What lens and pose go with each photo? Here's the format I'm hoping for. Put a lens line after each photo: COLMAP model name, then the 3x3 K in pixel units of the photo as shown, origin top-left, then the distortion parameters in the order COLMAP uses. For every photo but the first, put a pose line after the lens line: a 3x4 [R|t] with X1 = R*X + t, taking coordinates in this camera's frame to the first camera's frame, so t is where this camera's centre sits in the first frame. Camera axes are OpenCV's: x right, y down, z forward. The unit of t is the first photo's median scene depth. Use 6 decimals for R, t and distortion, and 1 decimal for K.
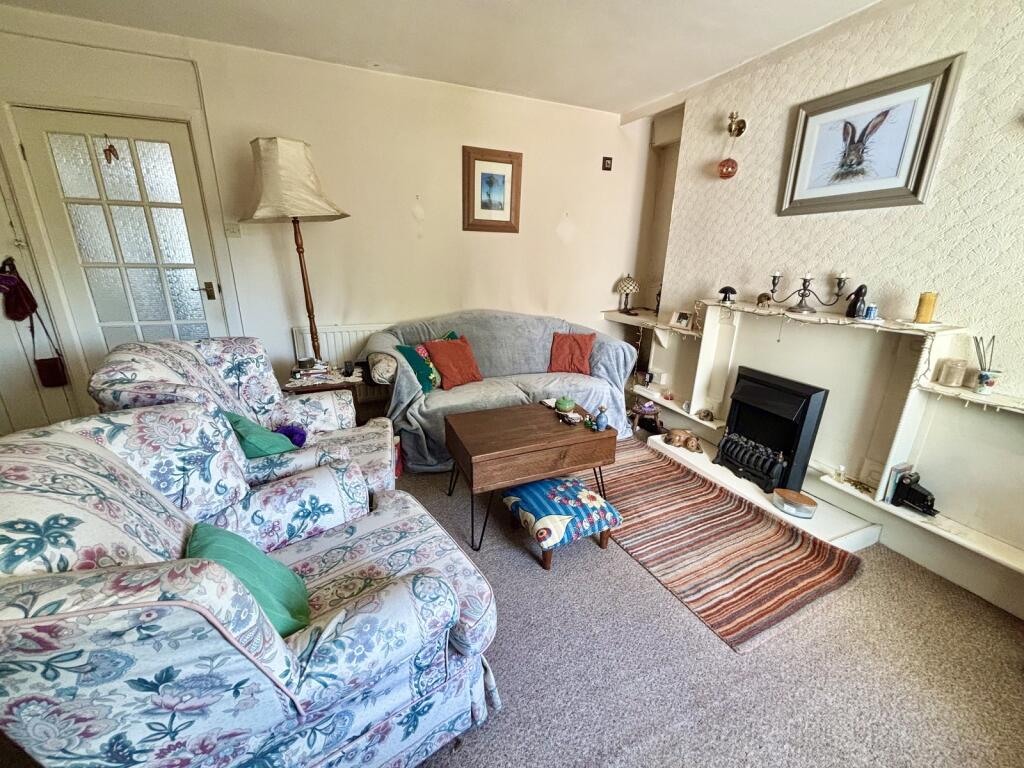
lens RADIAL K [[420.6, 0, 512.0], [0, 420.6, 384.0], [0, 0, 1]] dist [-0.002889, 0.004504]
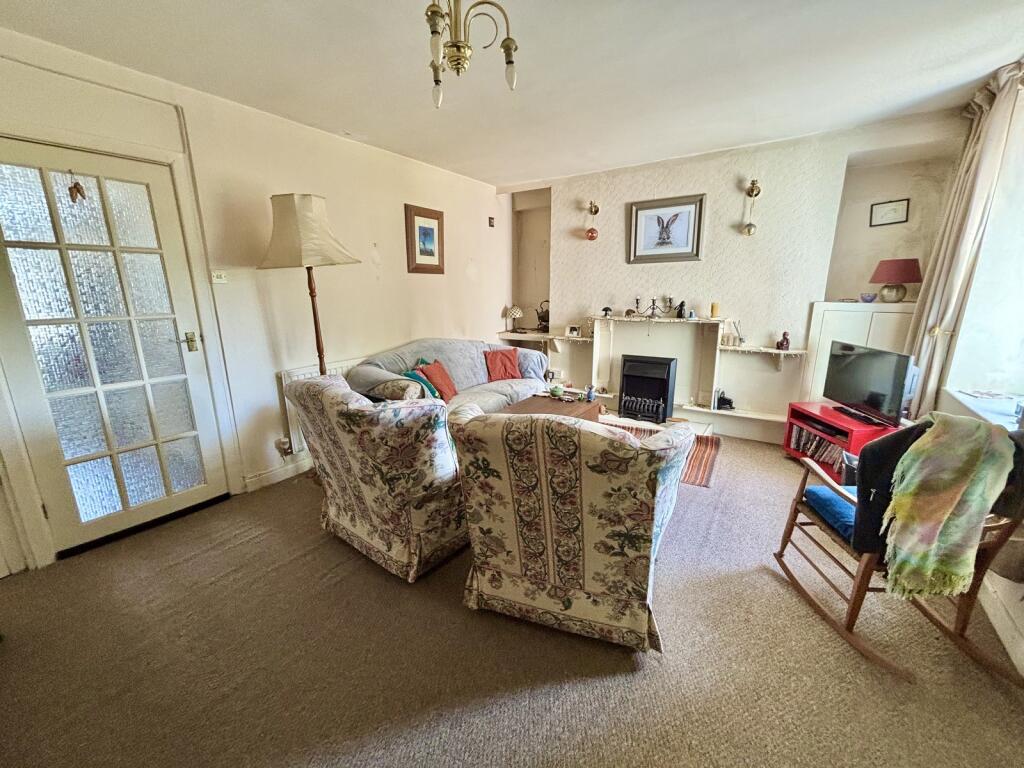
lens RADIAL K [[417.5, 0, 509.4], [0, 417.5, 386.8], [0, 0, 1]] dist [0.000833, -0.000275]
pose [[0.834782, -0.154072, 0.528584, -0.696395], [0.188608, 0.981983, -0.011635, 0.015686], [-0.517268, 0.109408, 0.848801, -0.123156]]
